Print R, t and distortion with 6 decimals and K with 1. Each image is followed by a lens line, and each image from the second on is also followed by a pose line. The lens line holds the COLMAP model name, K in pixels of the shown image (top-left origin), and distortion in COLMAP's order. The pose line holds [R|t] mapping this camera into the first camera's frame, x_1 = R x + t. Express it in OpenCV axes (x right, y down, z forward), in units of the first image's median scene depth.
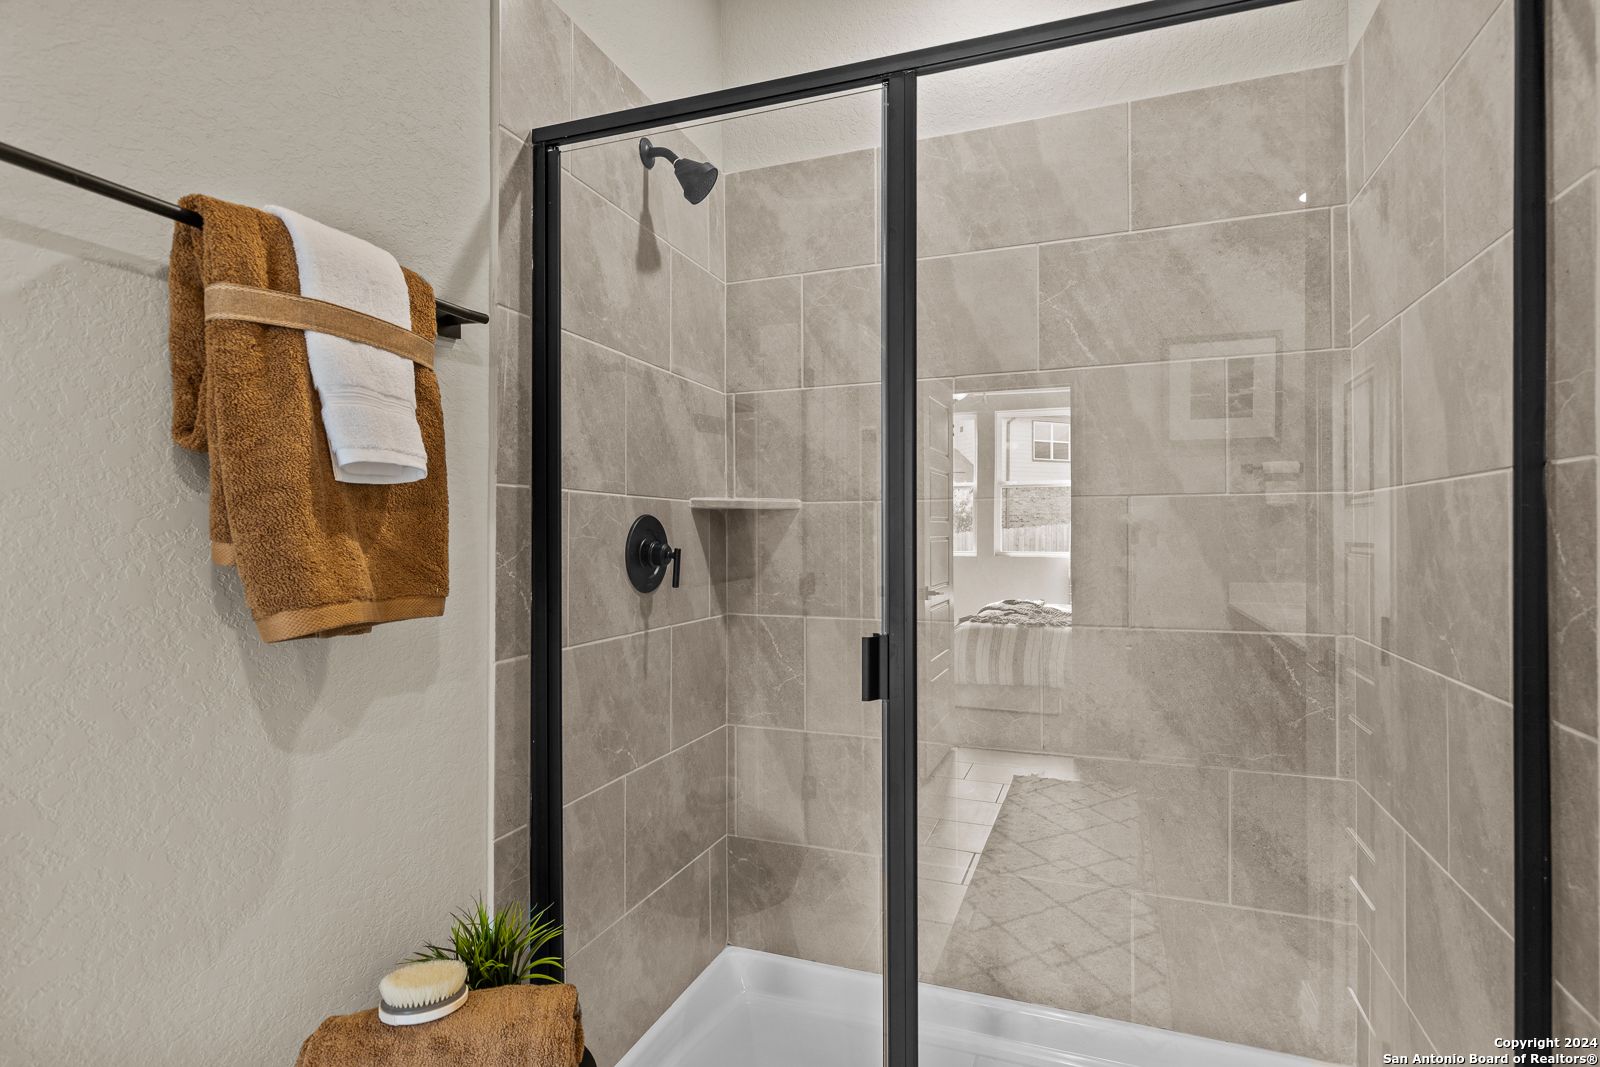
lens RADIAL K [[798.1, 0, 810.6], [0, 798.1, 531.4], [0, 0, 1]] dist [0.000369, 0.002060]
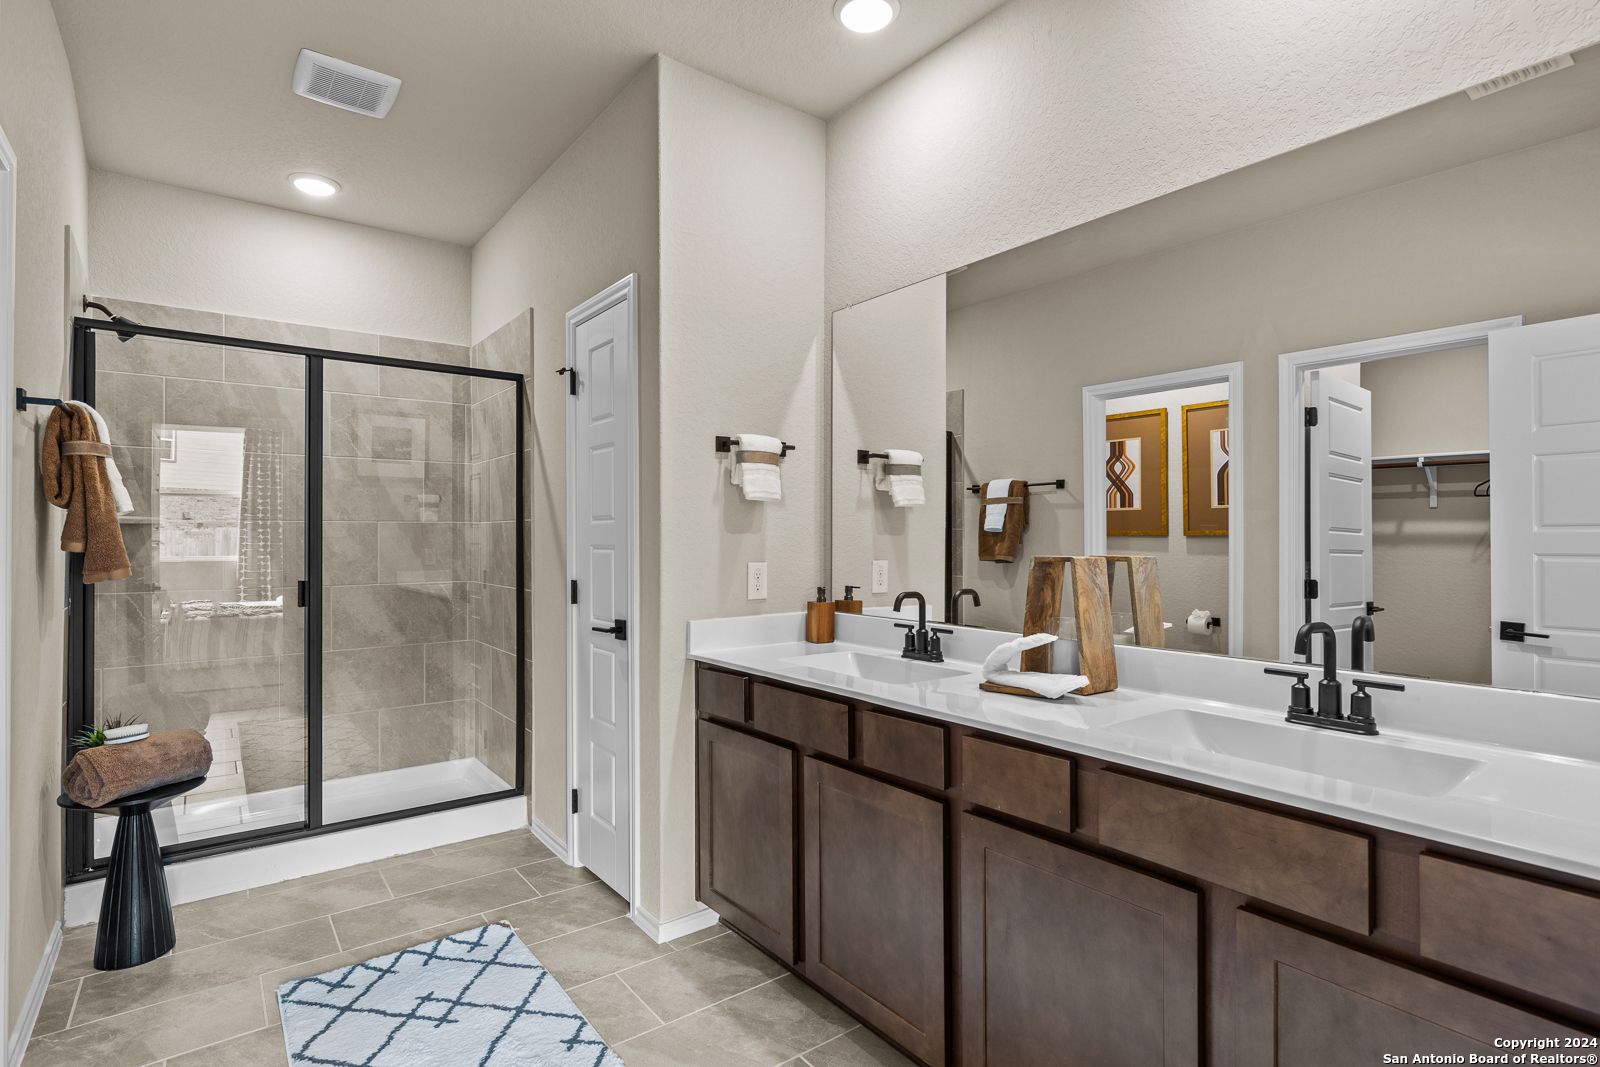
lens RADIAL K [[798.1, 0, 804.9], [0, 798.1, 532.6], [0, 0, 1]] dist [0.000369, 0.002060]
pose [[0.537218, 0.004185, 0.843433, -0.829046], [0.002109, 0.999978, -0.006305, 0.001595], [-0.843441, 0.005166, 0.537198, -1.158630]]
